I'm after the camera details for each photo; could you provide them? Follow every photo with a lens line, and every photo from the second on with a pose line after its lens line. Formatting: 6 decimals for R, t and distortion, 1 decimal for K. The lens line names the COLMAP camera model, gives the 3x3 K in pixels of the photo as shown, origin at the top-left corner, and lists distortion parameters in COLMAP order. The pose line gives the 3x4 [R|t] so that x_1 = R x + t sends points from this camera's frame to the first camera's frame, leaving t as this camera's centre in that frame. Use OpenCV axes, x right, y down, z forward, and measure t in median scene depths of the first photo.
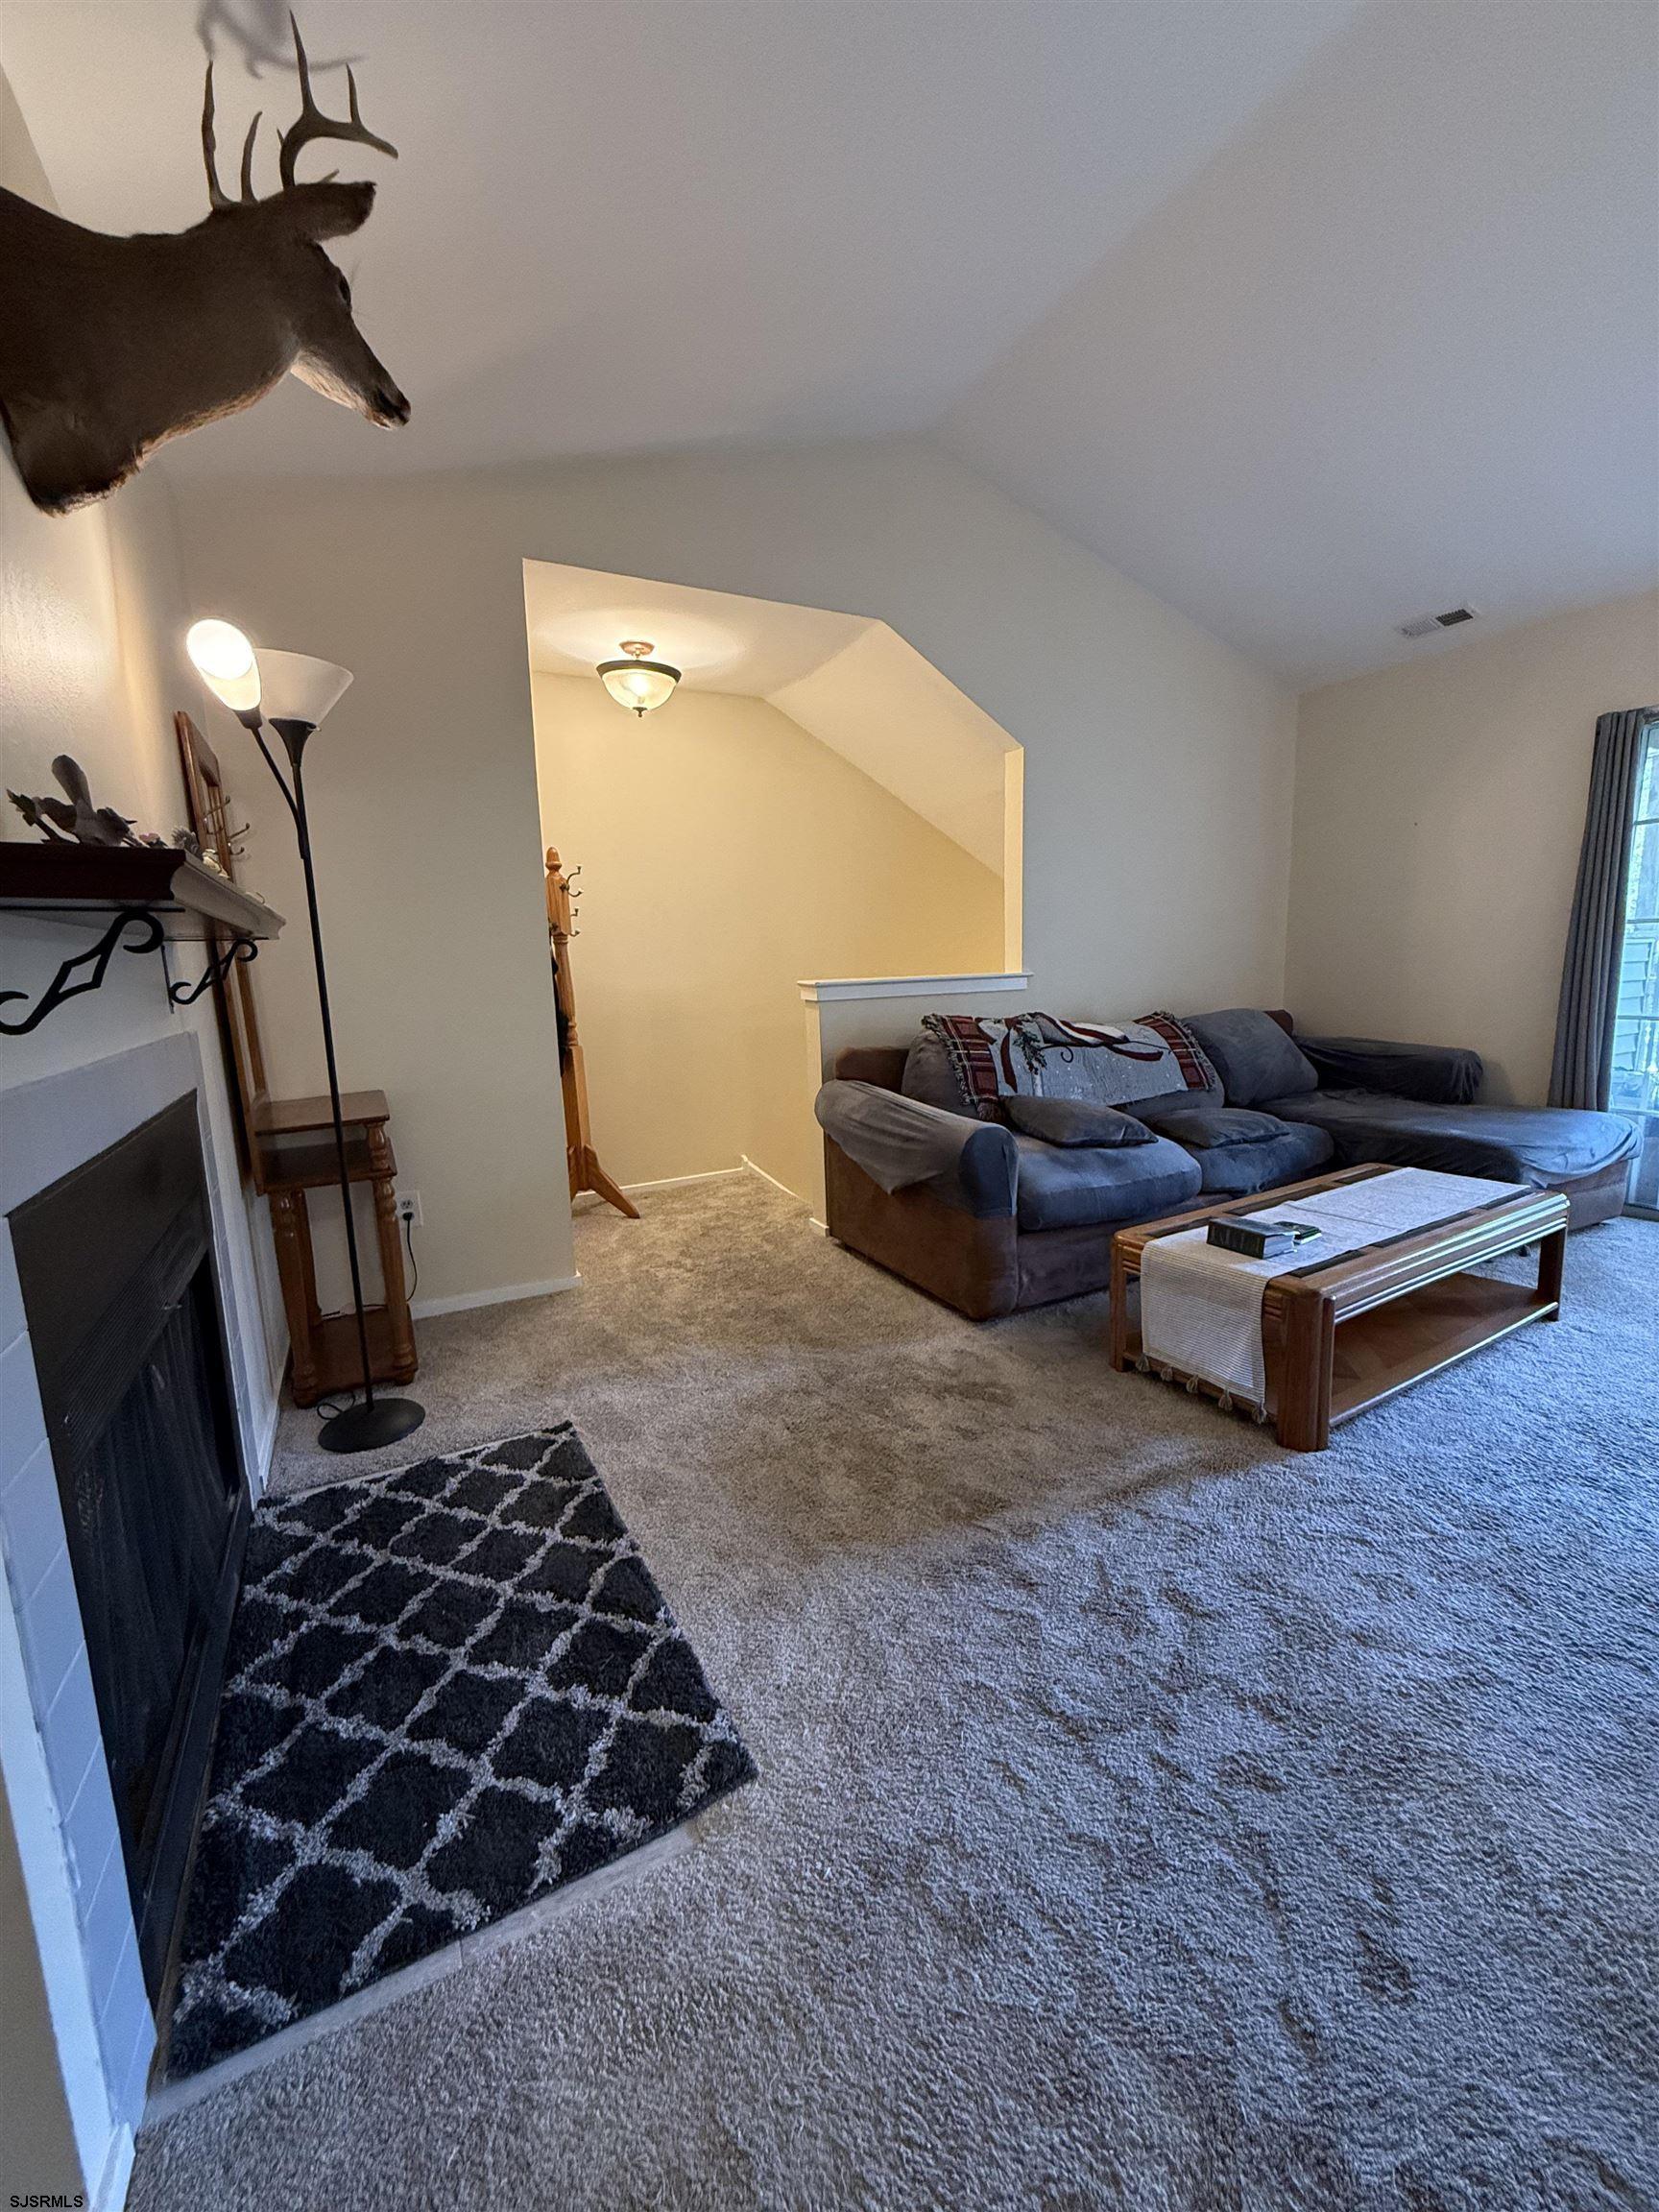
lens RADIAL K [[881.1, 0, 830.9], [0, 881.1, 1105.7], [0, 0, 1]] dist [0.000557, -0.000619]
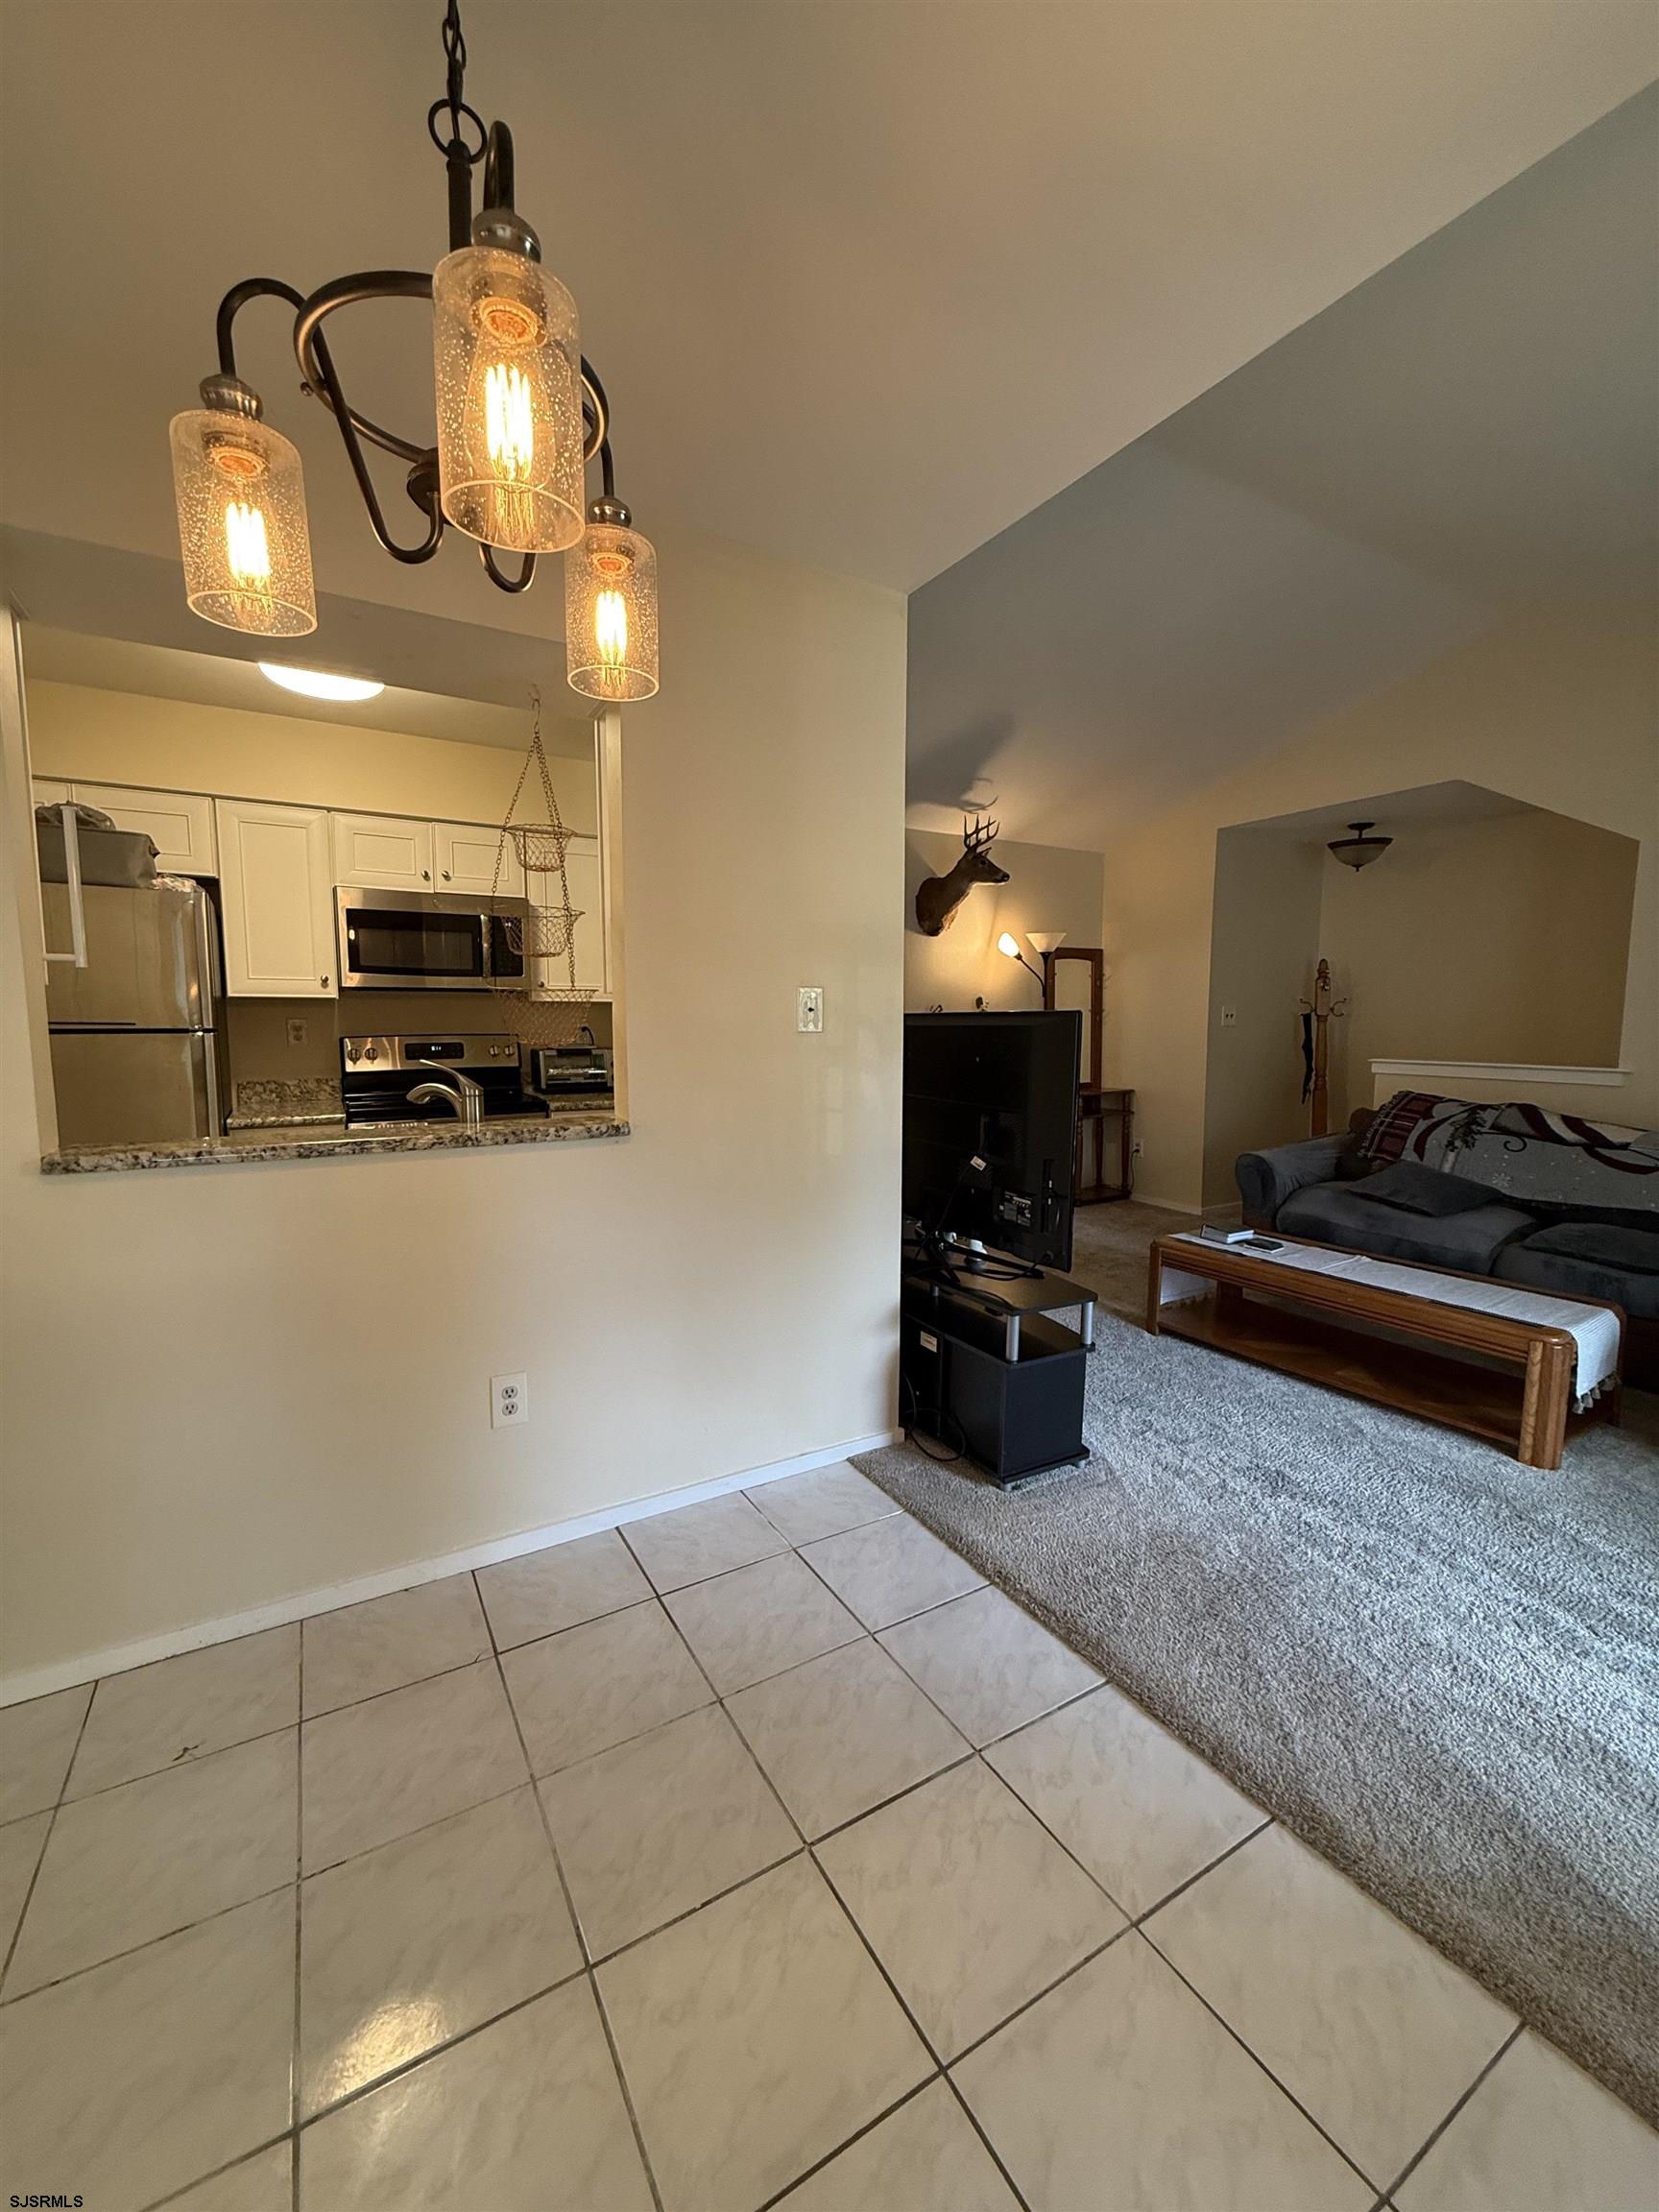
lens RADIAL K [[881.1, 0, 830.9], [0, 881.1, 1105.7], [0, 0, 1]] dist [0.000557, -0.000619]
pose [[0.041770, 0.131537, -0.990431, 2.095161], [-0.162358, 0.979014, 0.123174, -0.164109], [0.985847, 0.155659, 0.062250, 0.166625]]
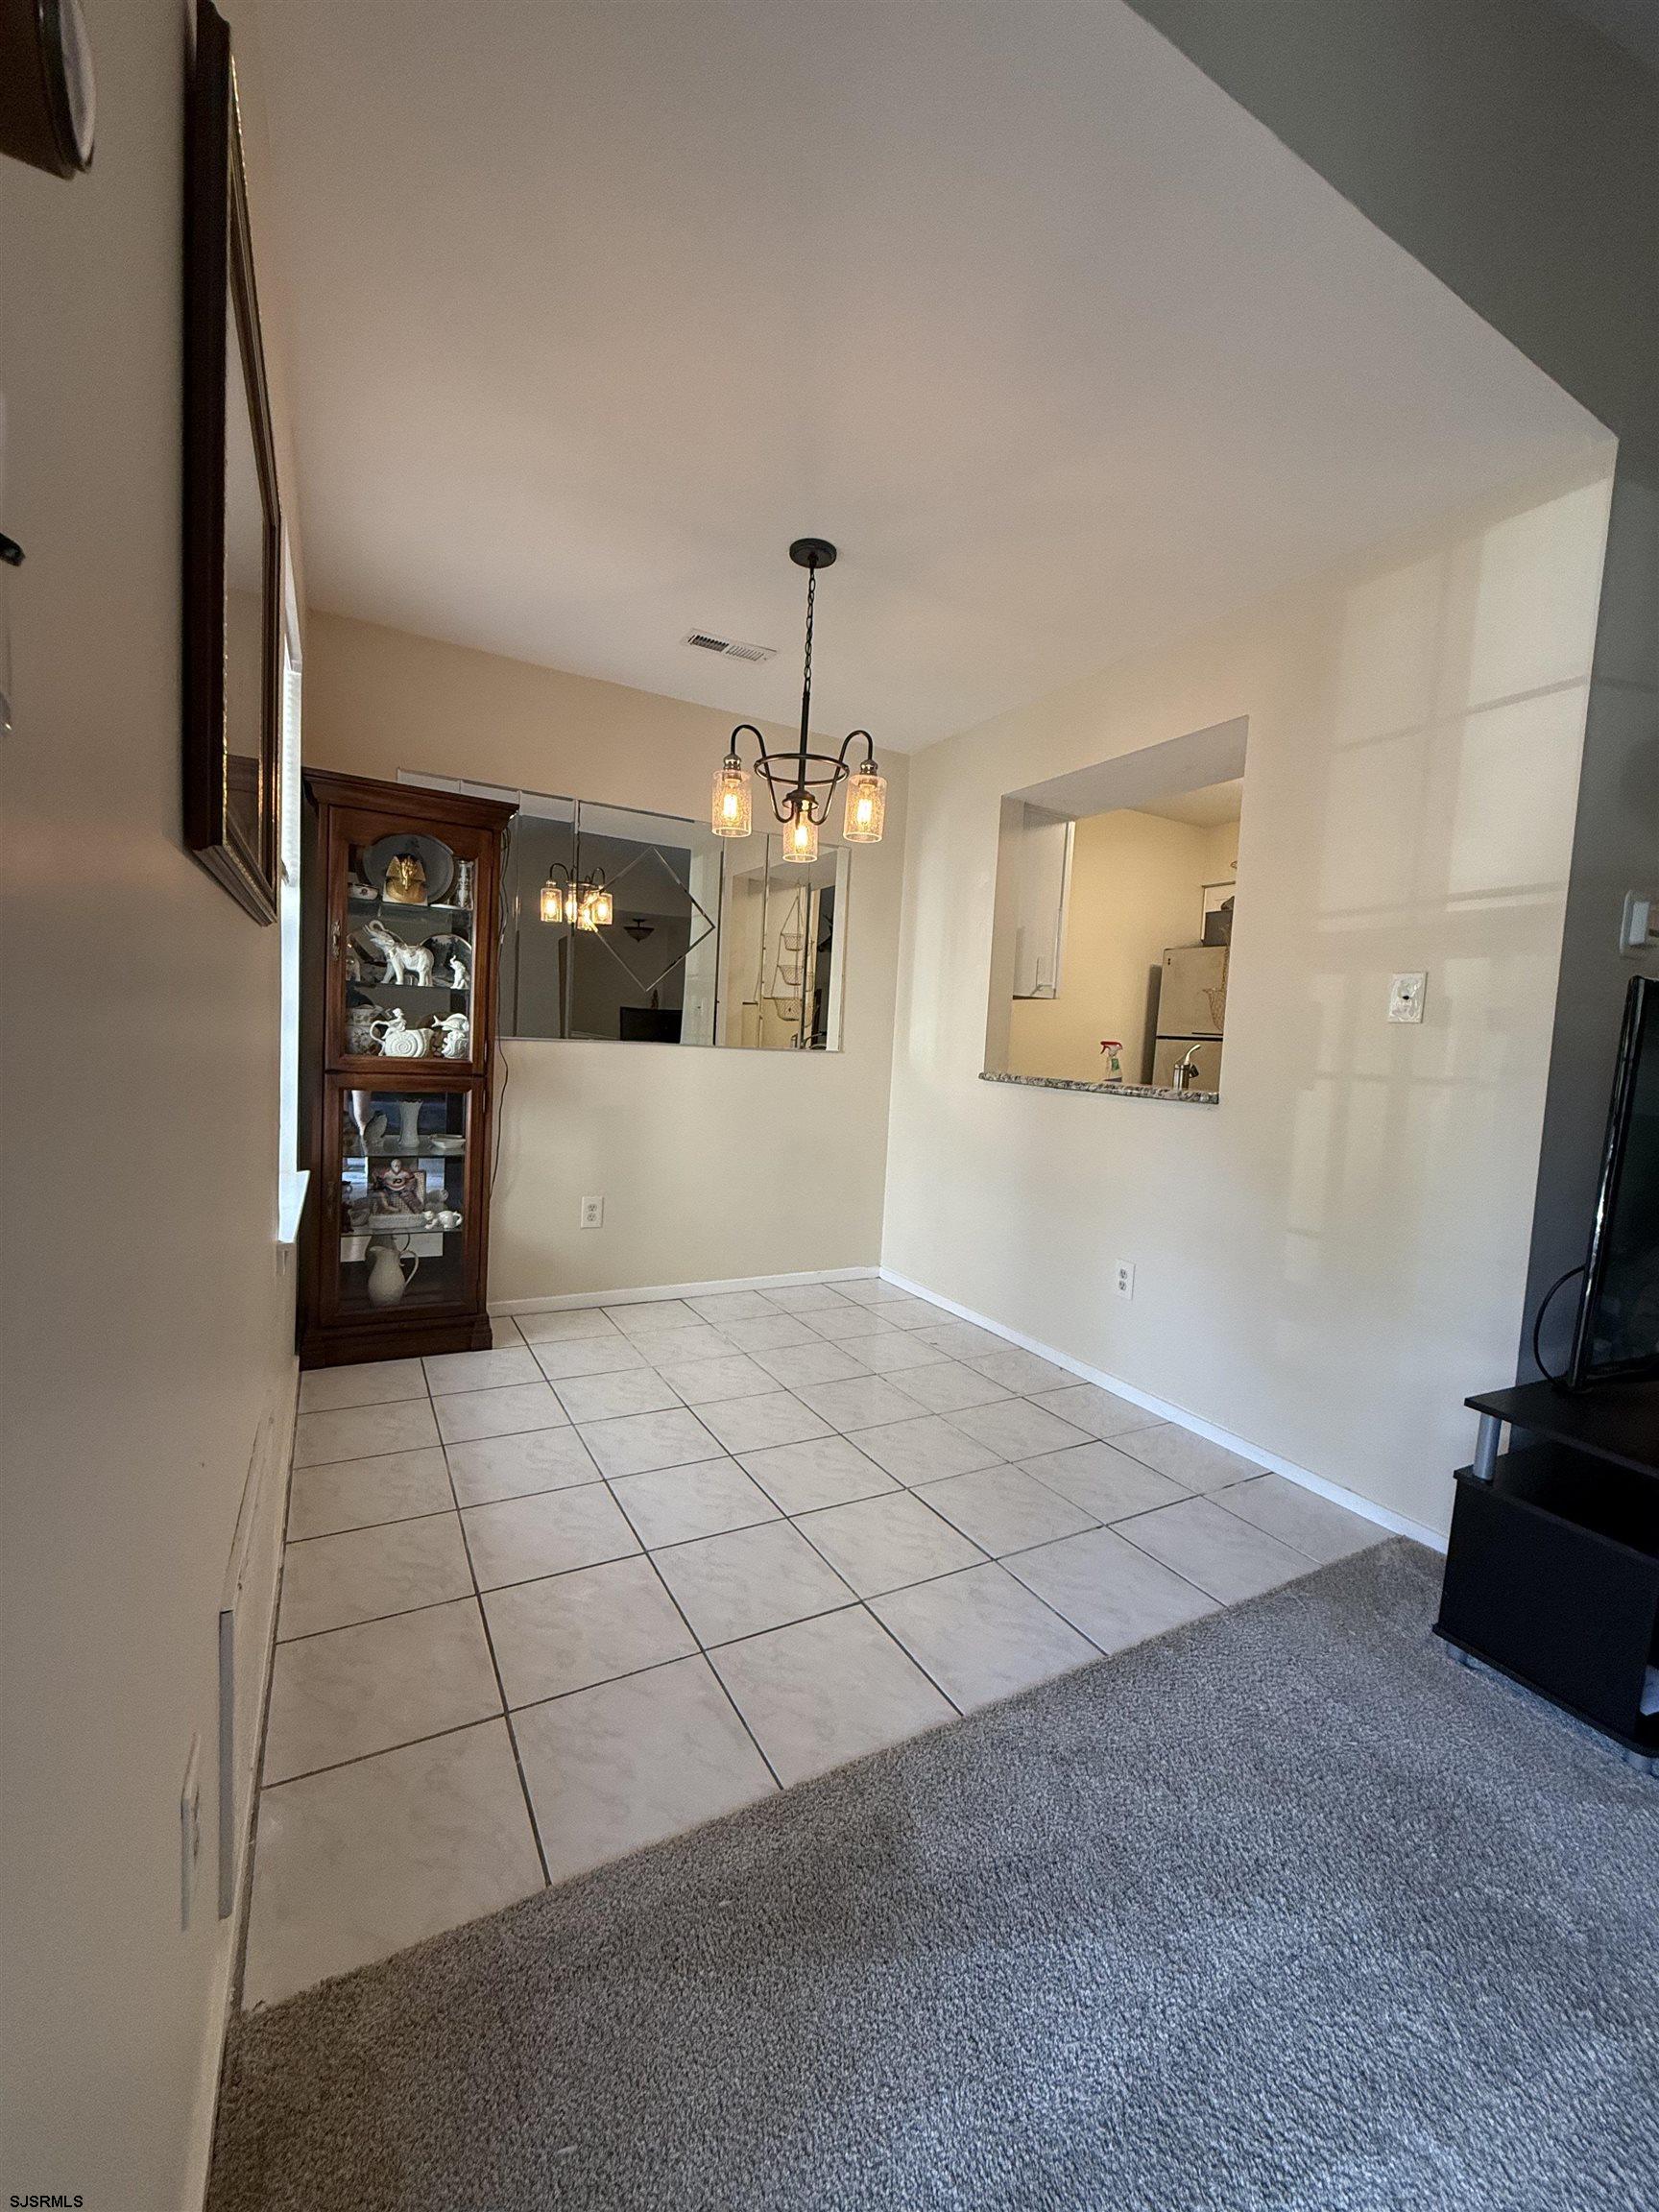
lens RADIAL K [[881.1, 0, 830.9], [0, 881.1, 1105.7], [0, 0, 1]] dist [0.000557, -0.000619]
pose [[-0.999783, -0.013774, -0.015650, 1.645089], [-0.017075, 0.971701, 0.235594, -0.247552], [0.011962, 0.235810, -0.971725, 1.187781]]
